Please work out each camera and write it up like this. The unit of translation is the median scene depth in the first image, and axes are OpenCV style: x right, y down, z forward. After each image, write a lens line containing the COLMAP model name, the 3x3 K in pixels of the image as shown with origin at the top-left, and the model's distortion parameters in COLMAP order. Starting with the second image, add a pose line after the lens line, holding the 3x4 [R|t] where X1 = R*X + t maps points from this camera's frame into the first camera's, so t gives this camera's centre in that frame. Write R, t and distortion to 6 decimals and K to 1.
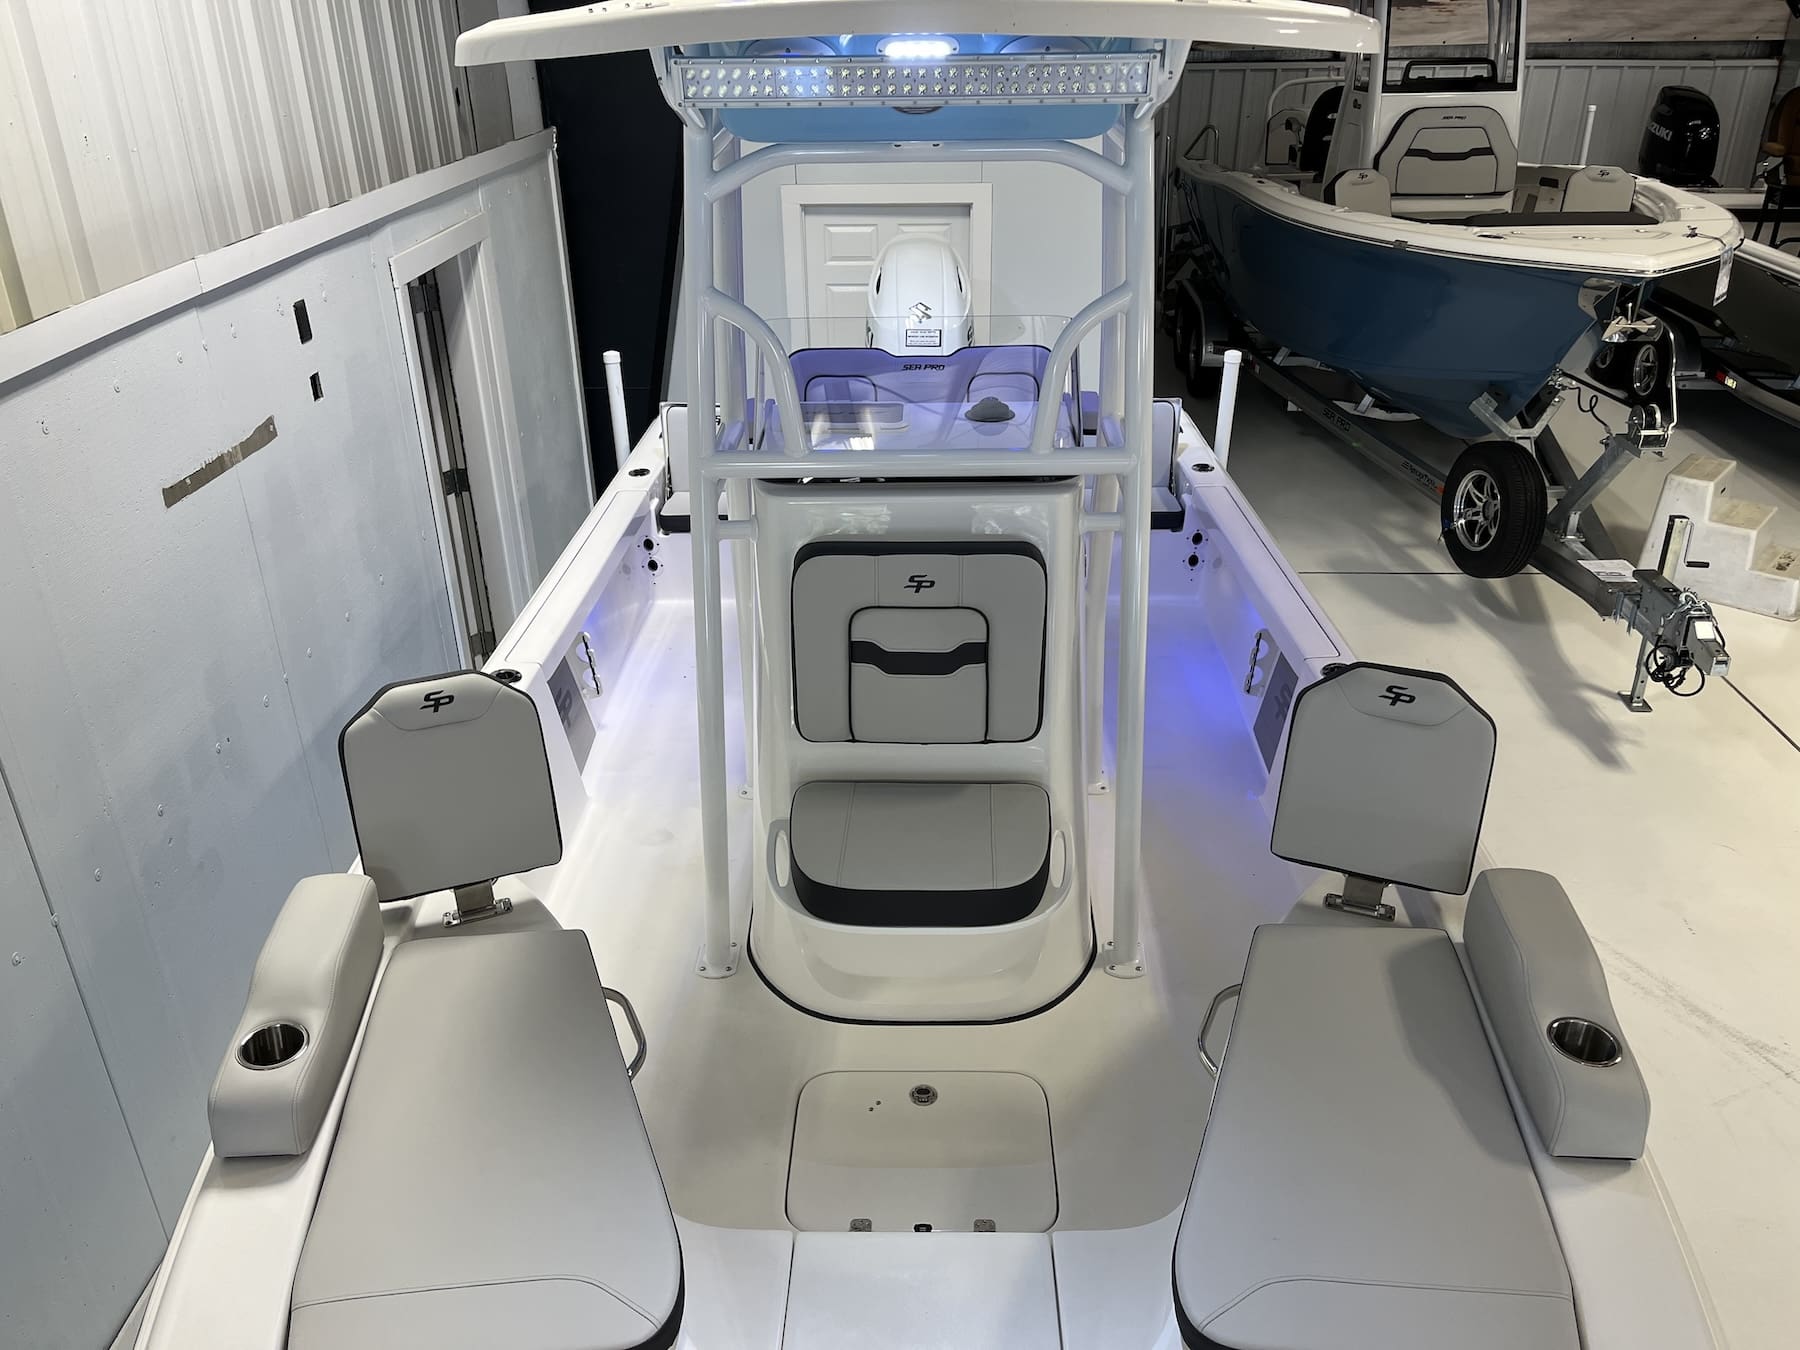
lens RADIAL K [[1360.0, 0, 944.3], [0, 1360.0, 676.2], [0, 0, 1]] dist [0.102163, -0.158163]
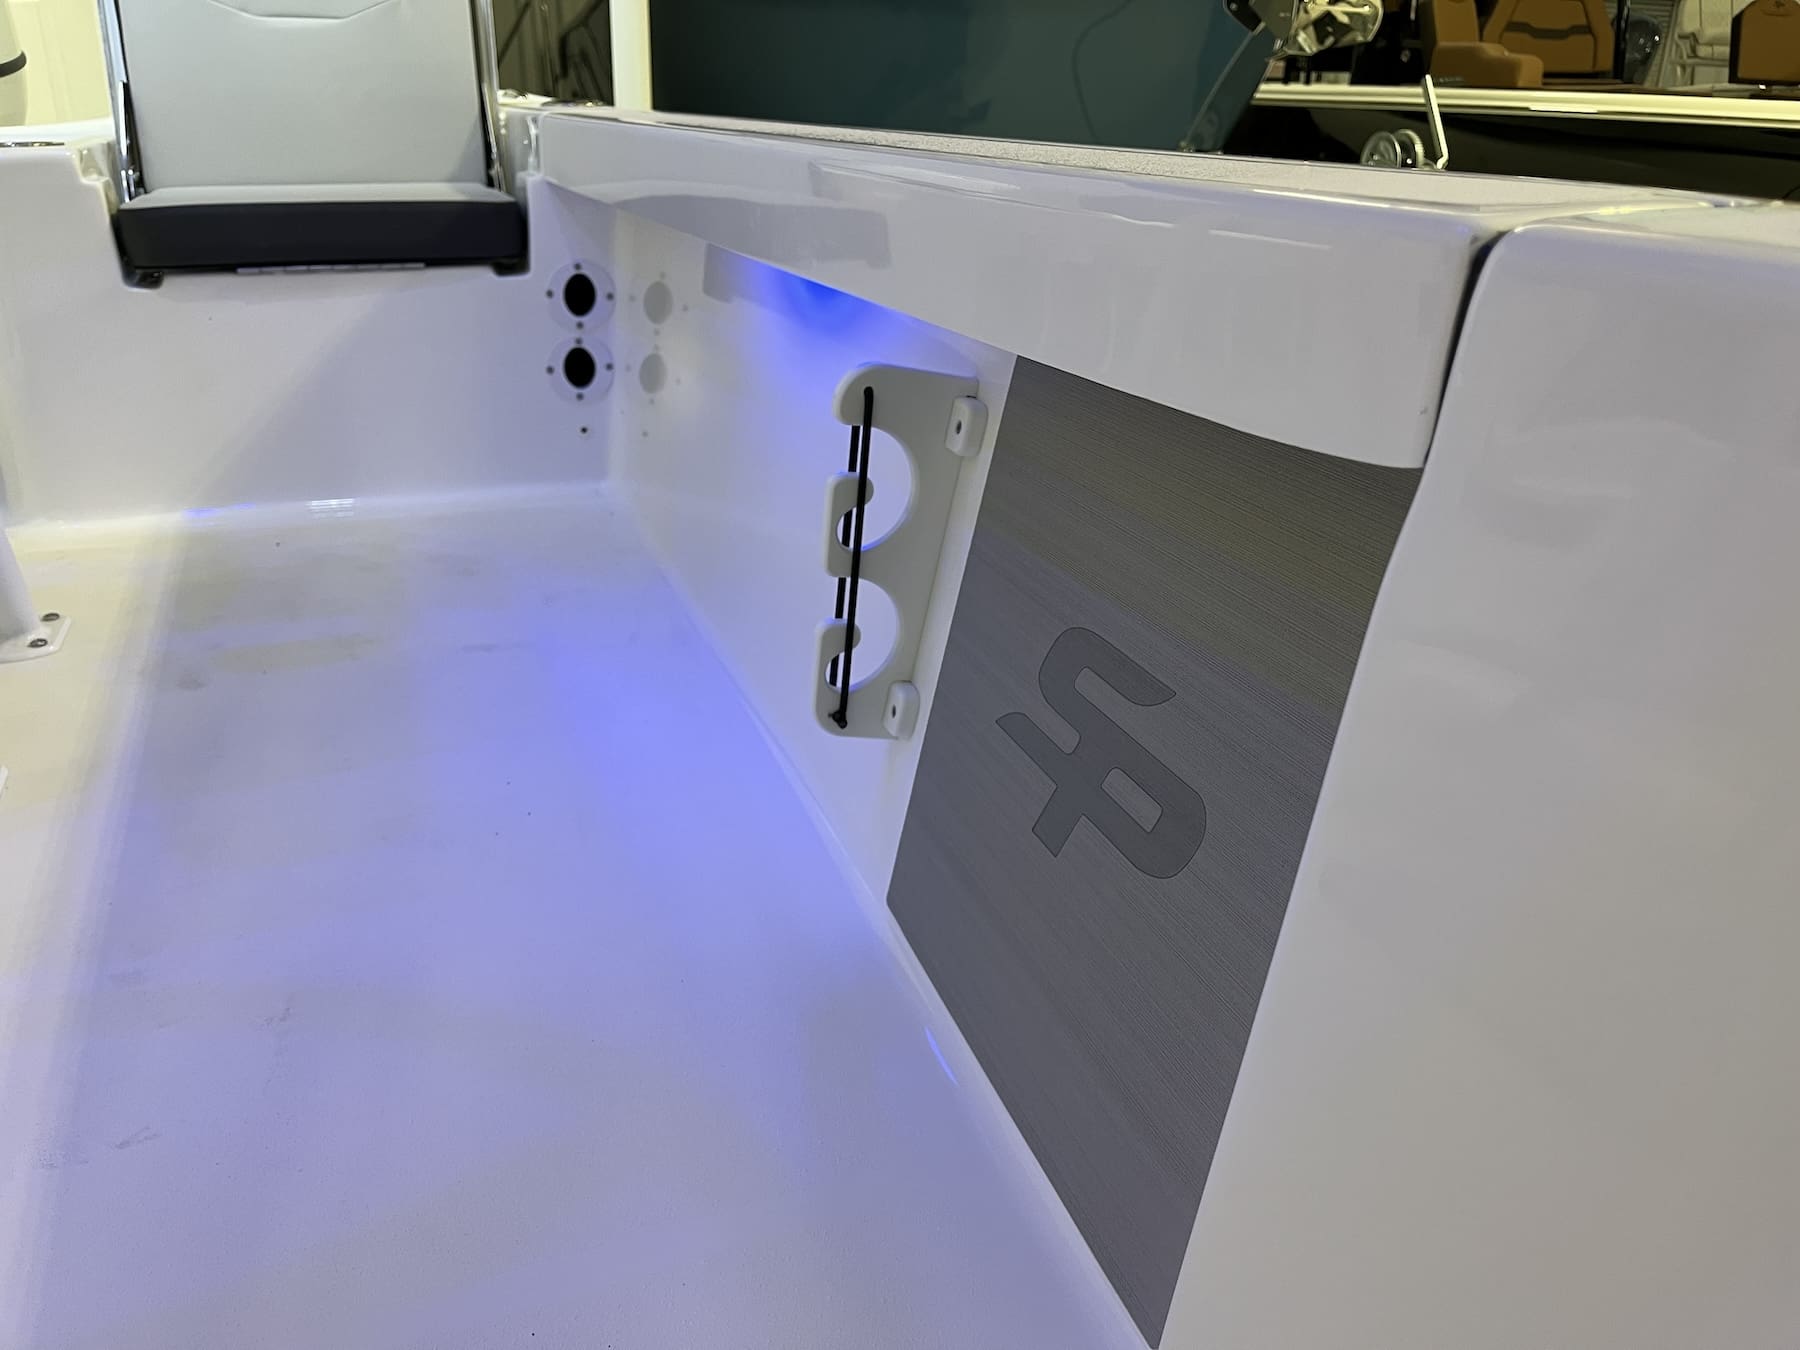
lens RADIAL K [[1360.0, 0, 944.3], [0, 1360.0, 676.2], [0, 0, 1]] dist [0.102163, -0.158163]
pose [[0.928547, -0.123179, 0.350183, 0.140143], [0.138716, 0.990140, -0.019531, 0.008223], [-0.344324, 0.066712, 0.936478, 0.669737]]
